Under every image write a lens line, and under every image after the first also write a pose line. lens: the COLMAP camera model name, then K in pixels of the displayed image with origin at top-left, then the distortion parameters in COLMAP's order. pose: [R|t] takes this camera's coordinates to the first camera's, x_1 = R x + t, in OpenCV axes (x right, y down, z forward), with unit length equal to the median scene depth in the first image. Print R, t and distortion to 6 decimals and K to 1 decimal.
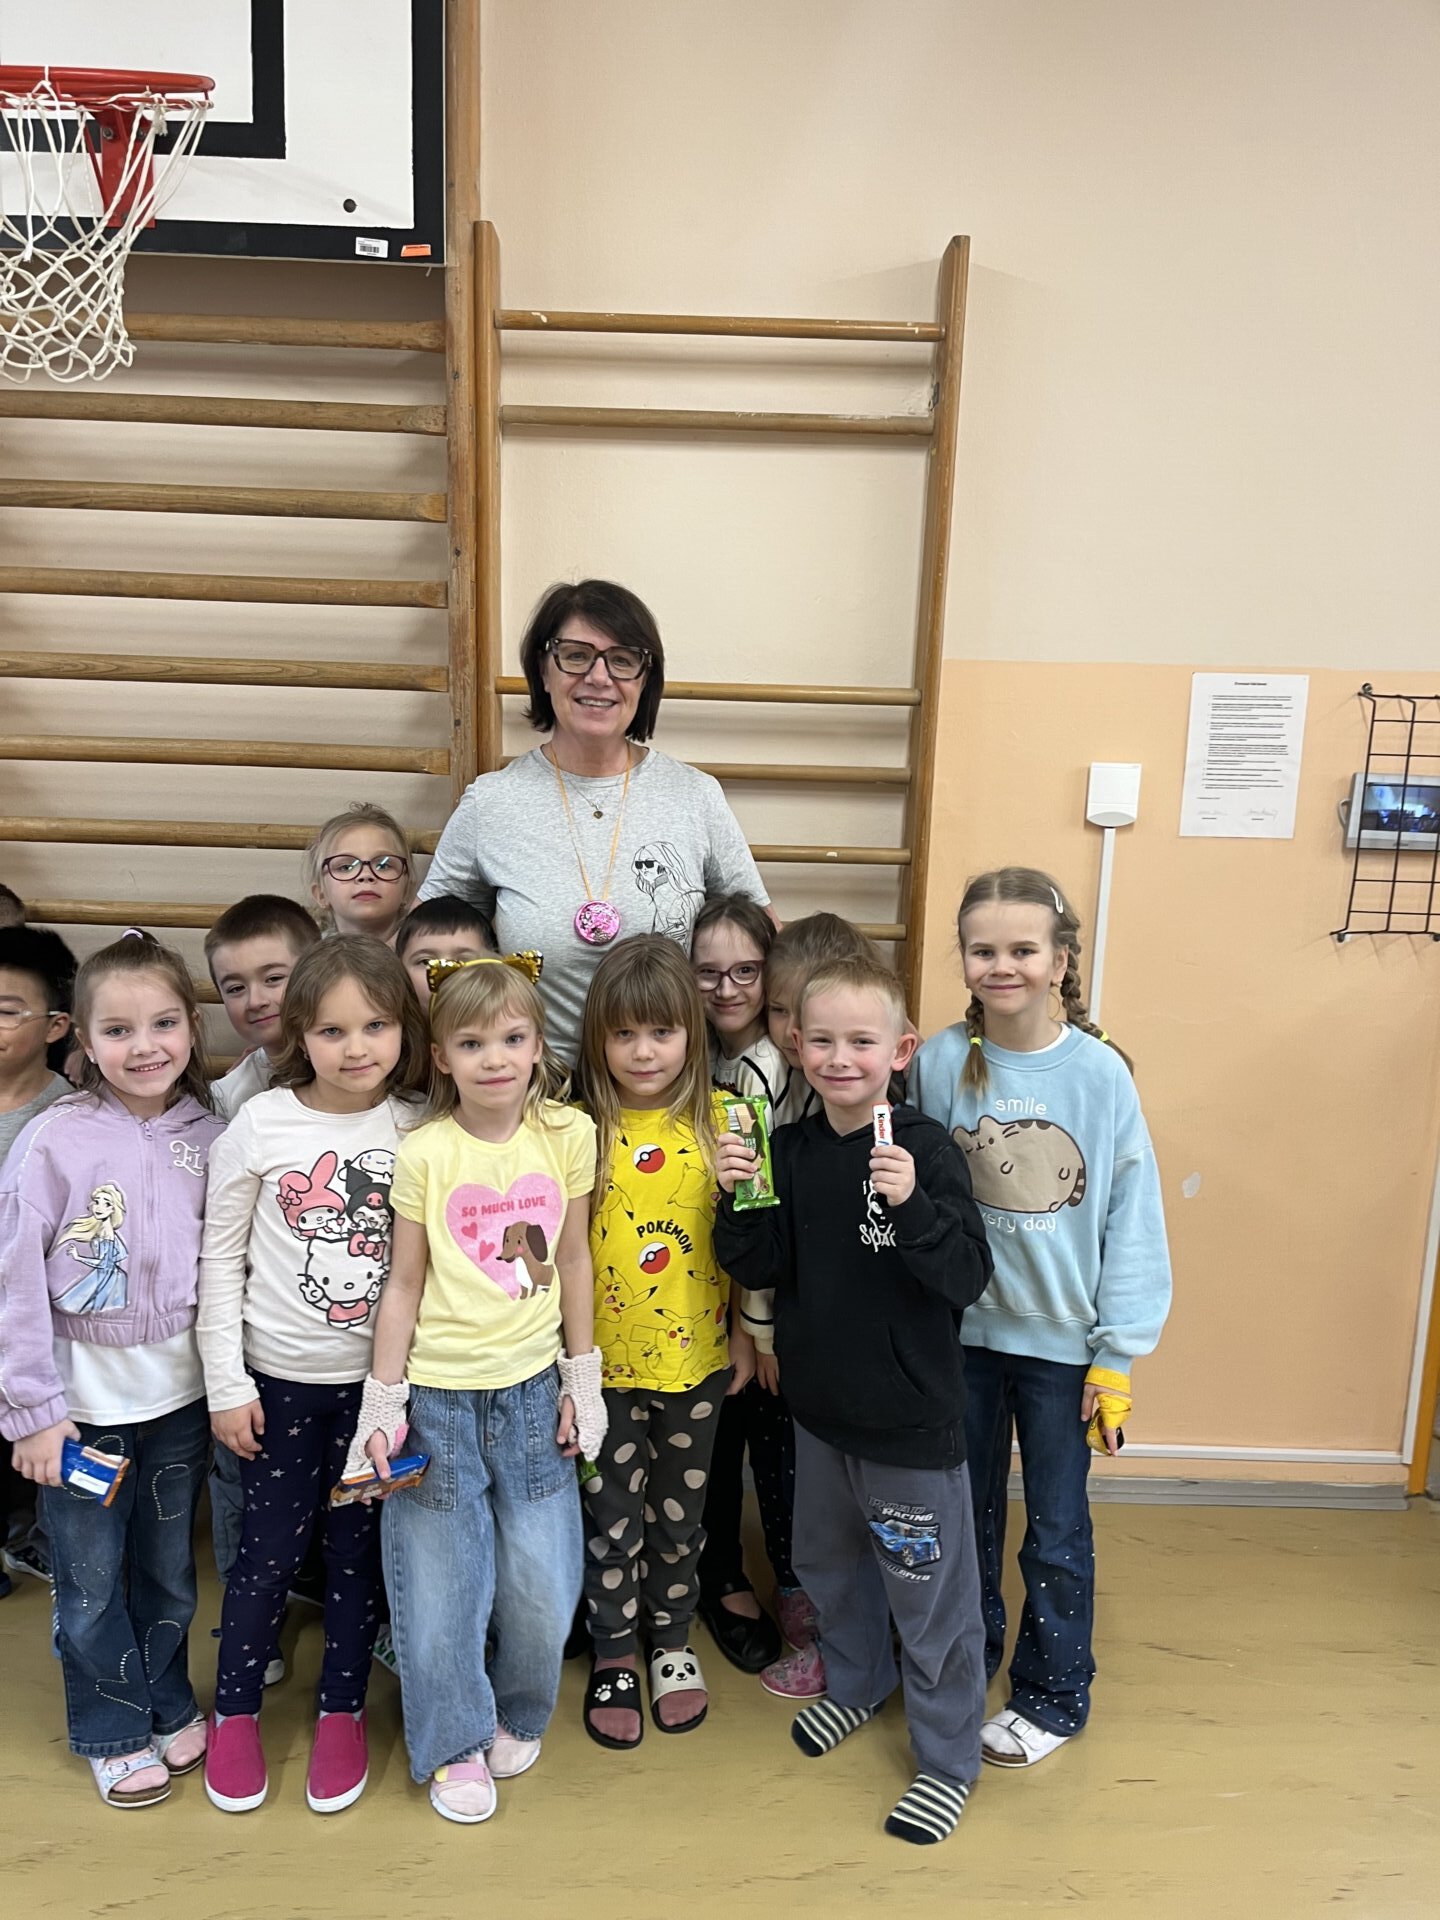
lens RADIAL K [[1476.5, 0, 720.0], [0, 1476.5, 960.0], [0, 0, 1]] dist [0.031406, 0.000117]
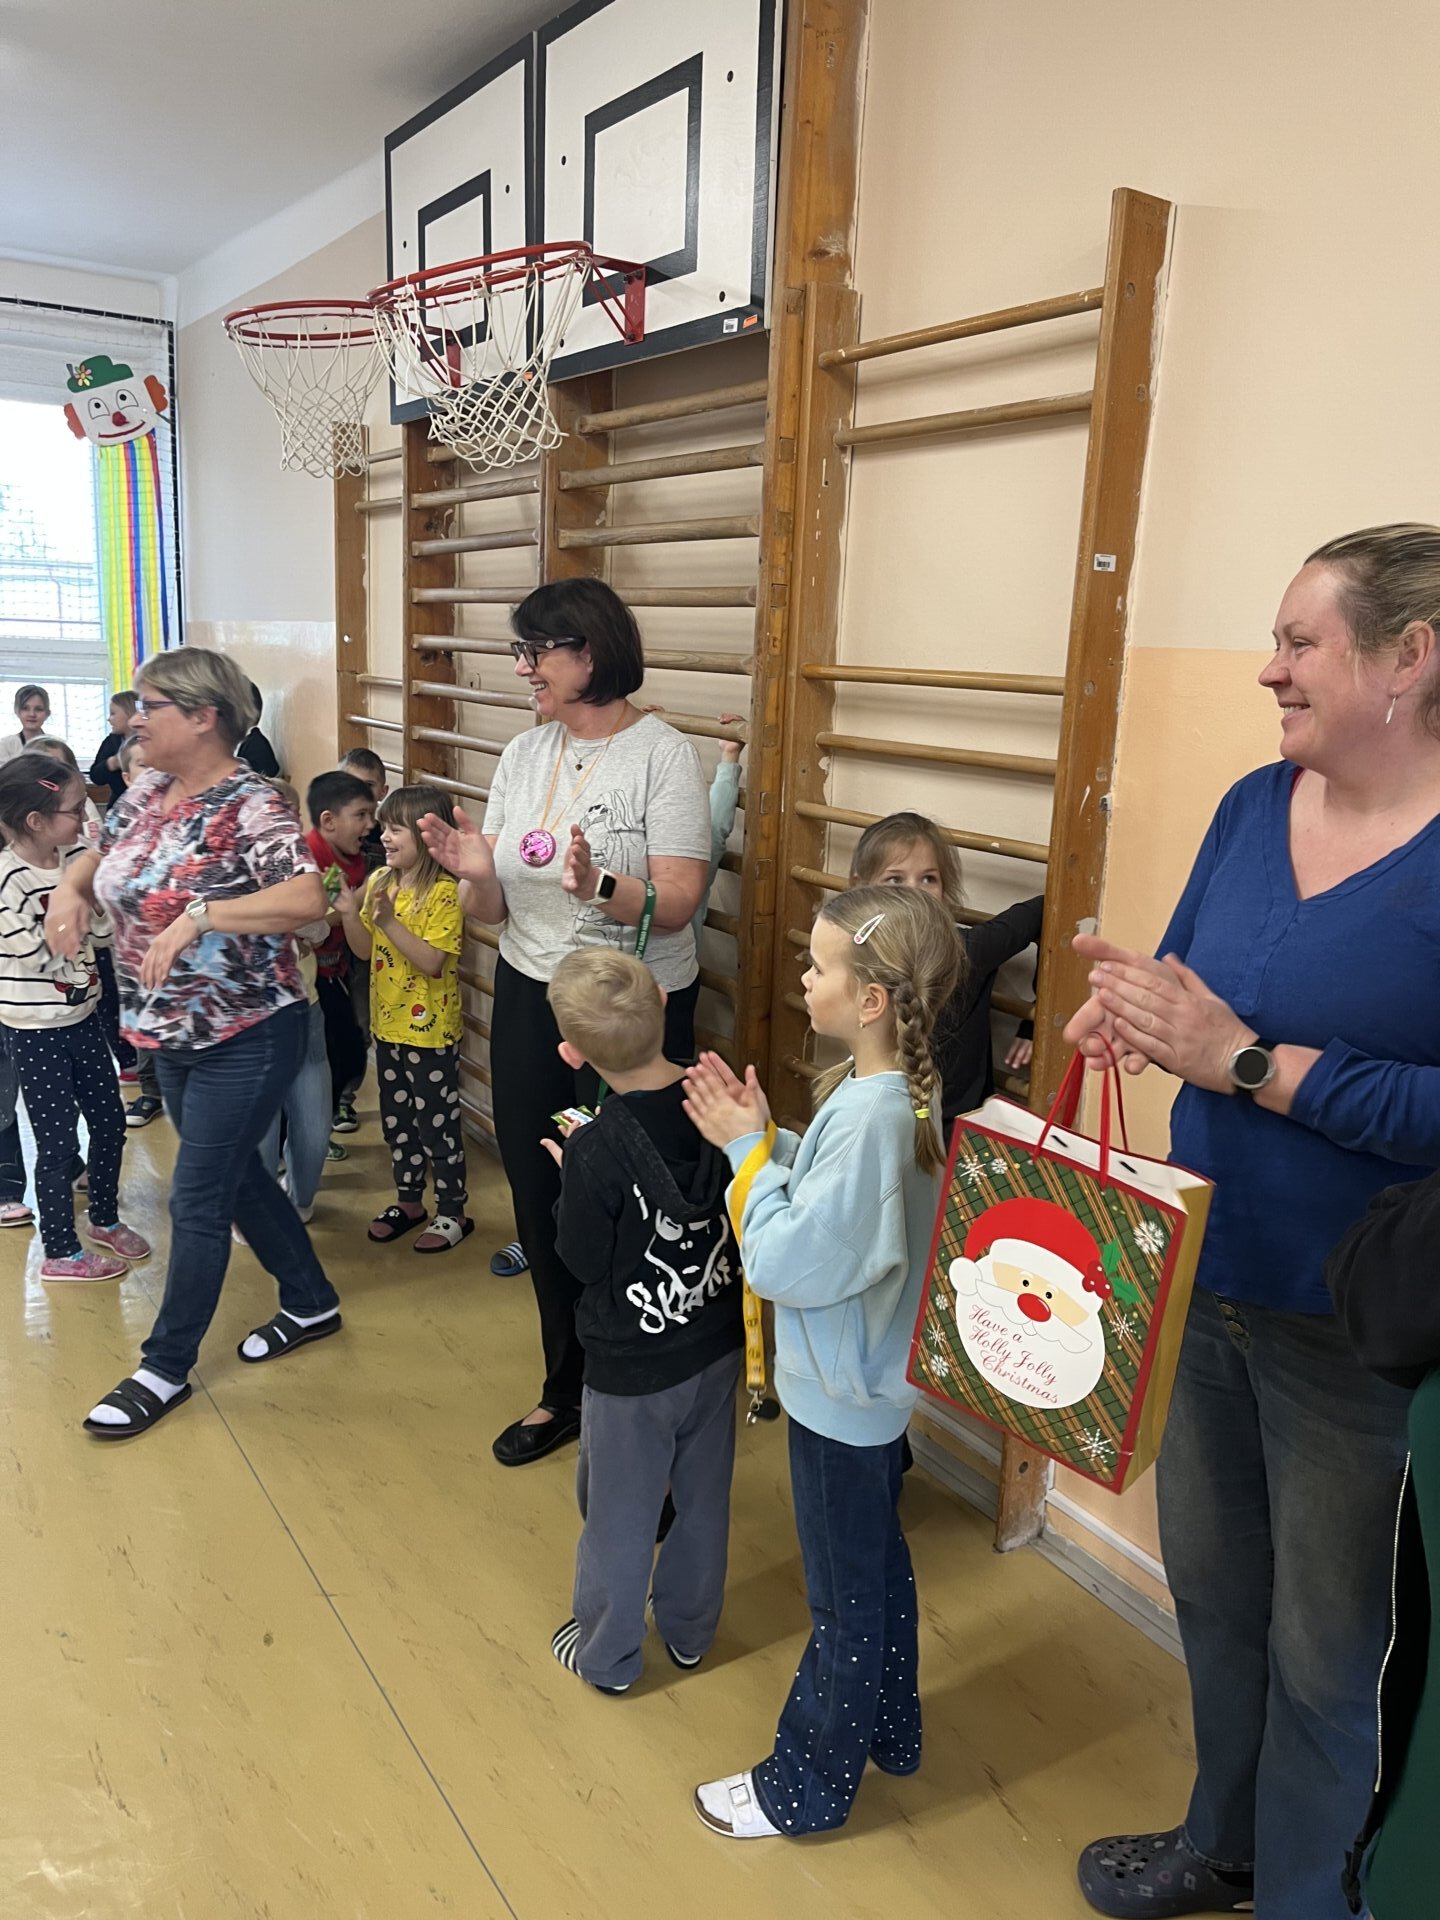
lens RADIAL K [[1476.5, 0, 720.0], [0, 1476.5, 960.0], [0, 0, 1]] dist [0.031406, 0.000117]
pose [[0.538750, 0.169097, -0.825321, 0.876723], [-0.187375, 0.979163, 0.078304, -0.042458], [0.821364, 0.112458, 0.559209, 0.331479]]
